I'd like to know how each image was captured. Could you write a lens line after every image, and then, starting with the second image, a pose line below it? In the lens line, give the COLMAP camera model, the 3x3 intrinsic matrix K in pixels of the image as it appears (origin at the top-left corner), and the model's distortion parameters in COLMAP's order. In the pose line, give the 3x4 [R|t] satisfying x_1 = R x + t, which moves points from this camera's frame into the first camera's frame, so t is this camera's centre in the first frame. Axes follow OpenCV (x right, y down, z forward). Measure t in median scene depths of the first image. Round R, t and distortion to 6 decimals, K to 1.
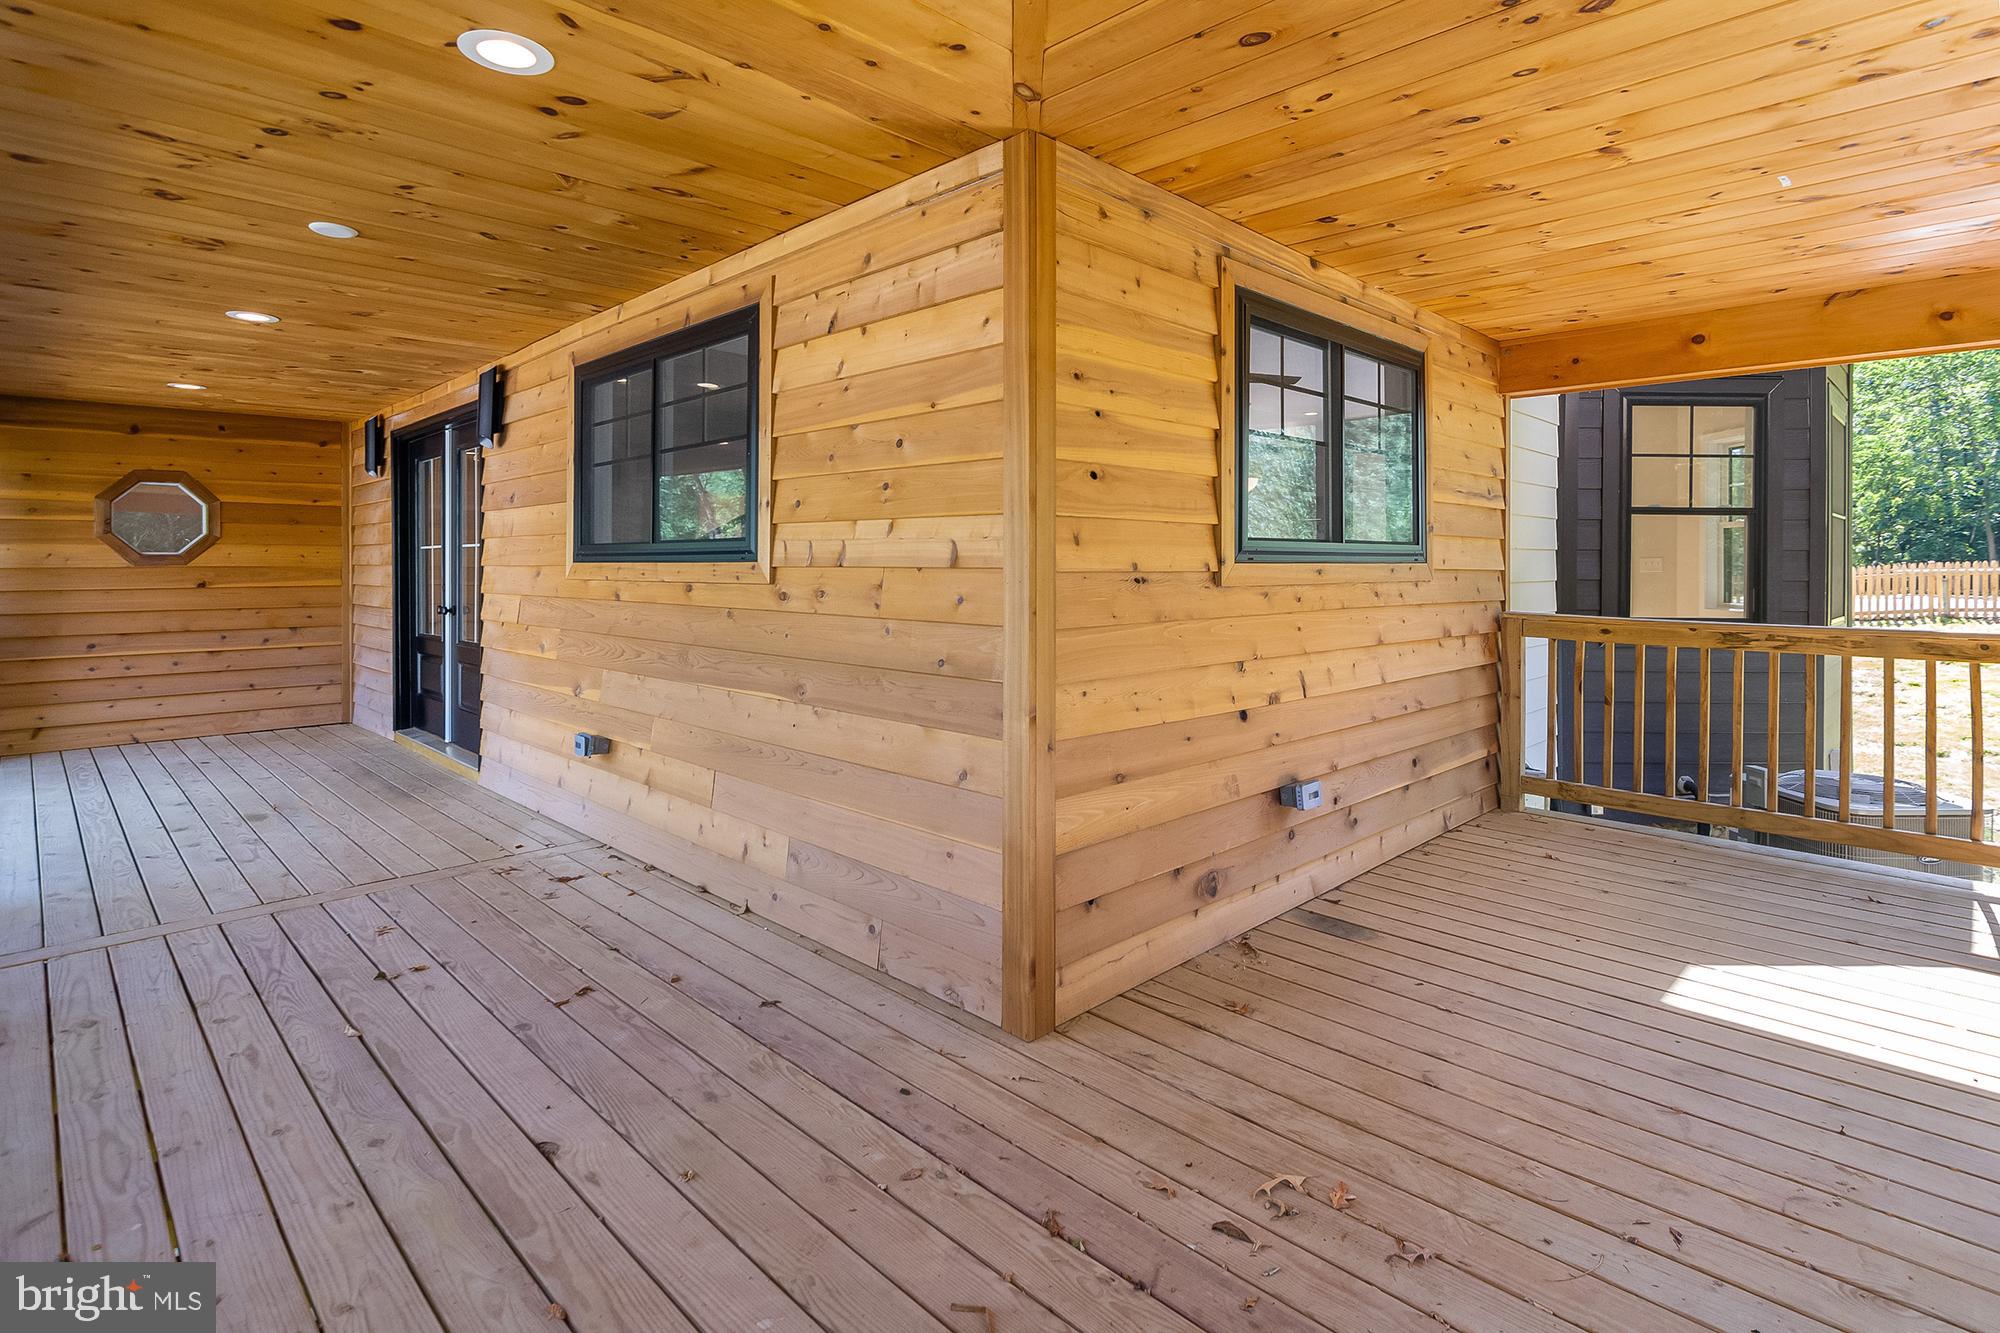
lens RADIAL K [[982.8, 0, 1001.4], [0, 982.8, 650.4], [0, 0, 1]] dist [-0.004799, -0.001591]
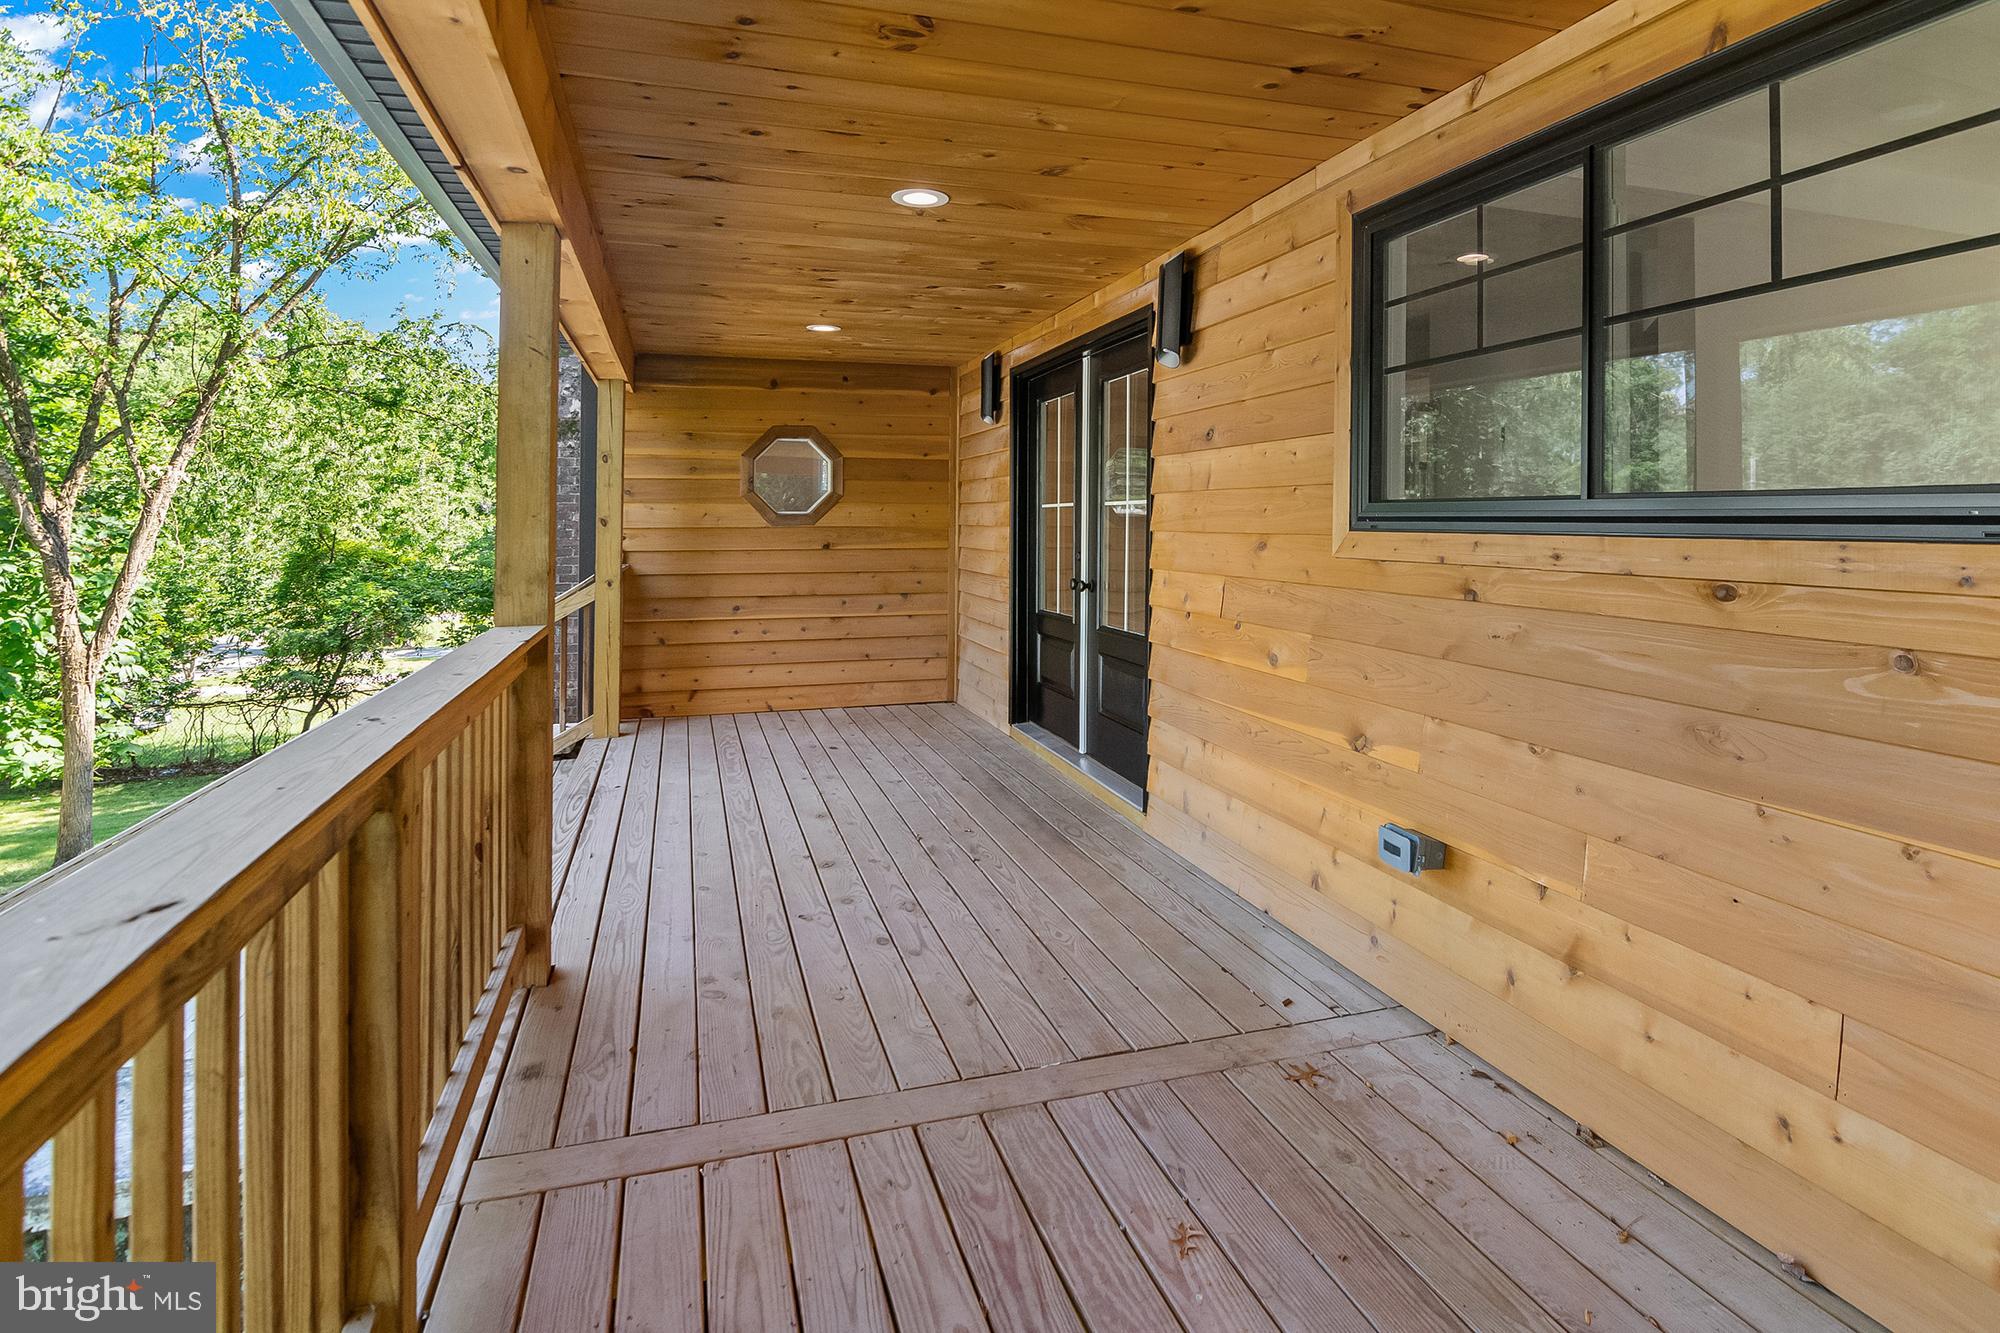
lens RADIAL K [[982.8, 0, 998.3], [0, 982.8, 674.6], [0, 0, 1]] dist [-0.004799, -0.001591]
pose [[0.887251, 0.074091, -0.455299, -0.256253], [-0.042485, 0.995947, 0.079278, -0.028890], [0.459327, -0.050996, 0.886802, 0.255358]]
